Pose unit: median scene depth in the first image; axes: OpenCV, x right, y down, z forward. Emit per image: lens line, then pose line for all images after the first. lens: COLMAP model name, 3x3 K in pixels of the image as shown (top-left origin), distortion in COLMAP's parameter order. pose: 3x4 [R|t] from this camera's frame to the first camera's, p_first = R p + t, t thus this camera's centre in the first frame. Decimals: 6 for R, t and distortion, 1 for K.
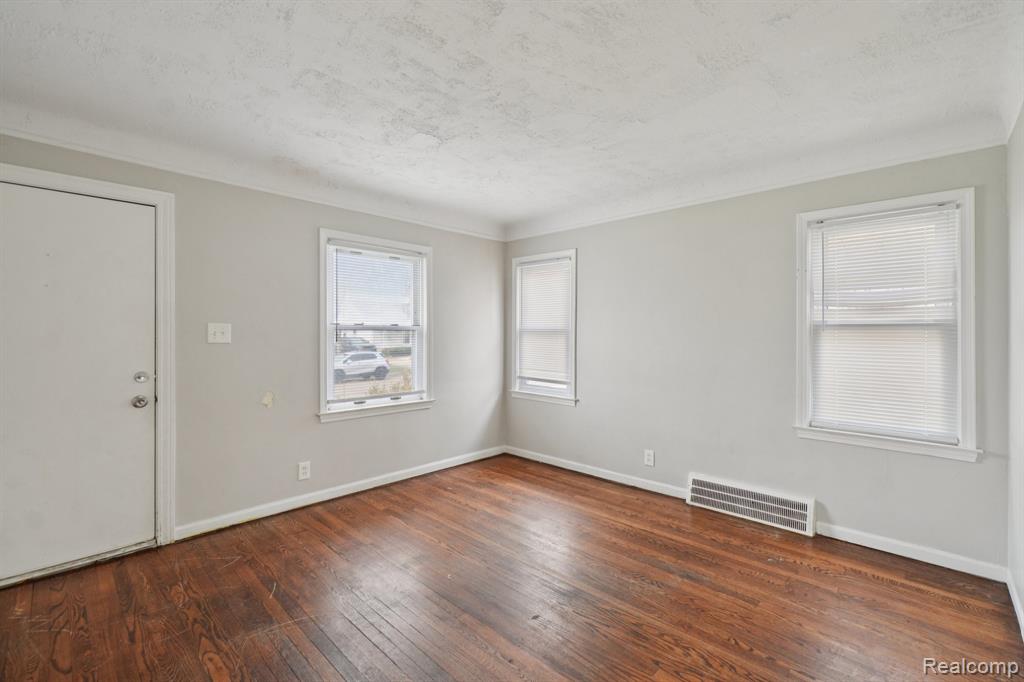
lens RADIAL K [[442.9, 0, 513.2], [0, 442.9, 335.2], [0, 0, 1]] dist [-0.009657, 0.003643]
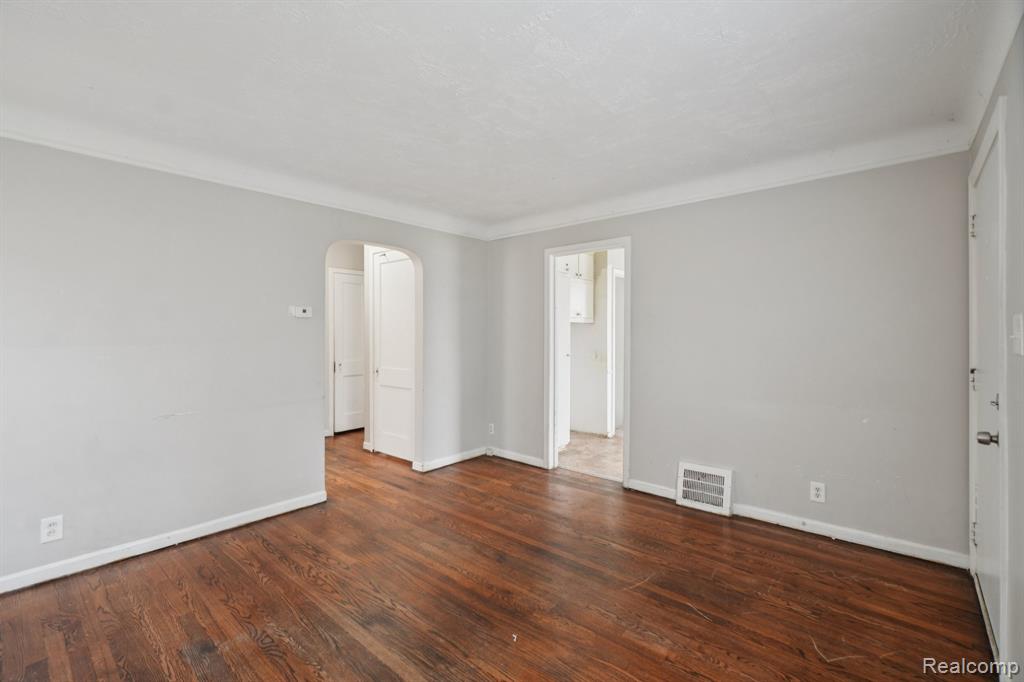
lens RADIAL K [[442.9, 0, 513.2], [0, 442.9, 335.2], [0, 0, 1]] dist [-0.009657, 0.003643]
pose [[-0.999044, -0.002242, -0.043650, -0.074599], [-0.002250, 0.999997, 0.000125, -0.002874], [0.043650, 0.000223, -0.999047, 1.277119]]
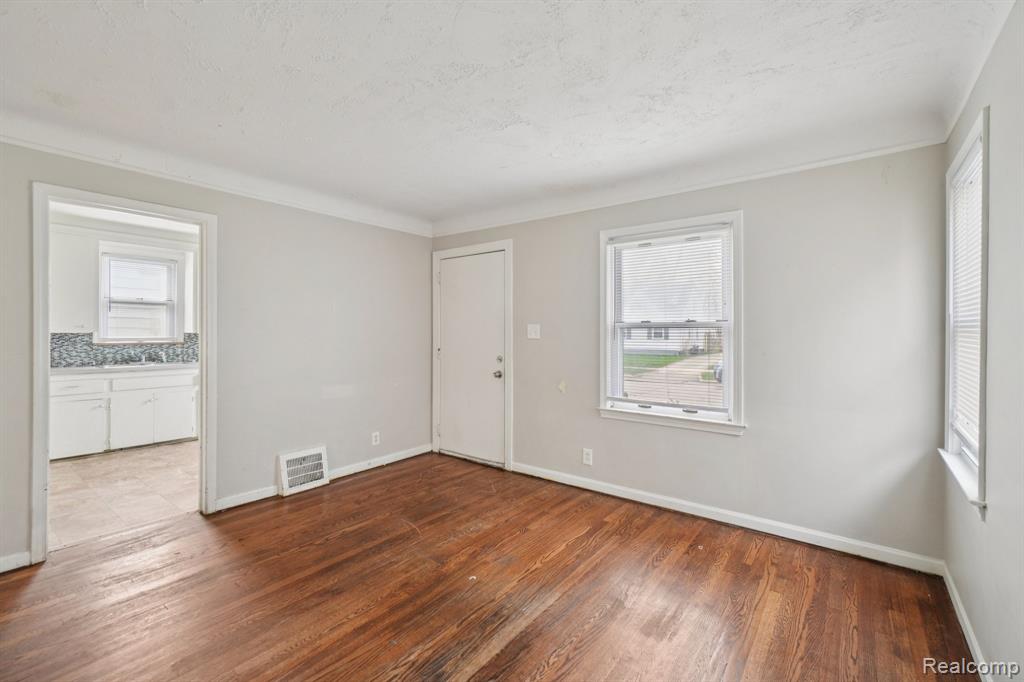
lens RADIAL K [[442.9, 0, 513.2], [0, 442.9, 335.2], [0, 0, 1]] dist [-0.009657, 0.003643]
pose [[0.100968, 0.005041, -0.994877, 0.598803], [-0.001903, 0.999986, 0.004874, -0.000510], [0.994888, 0.001402, 0.100977, 0.700875]]
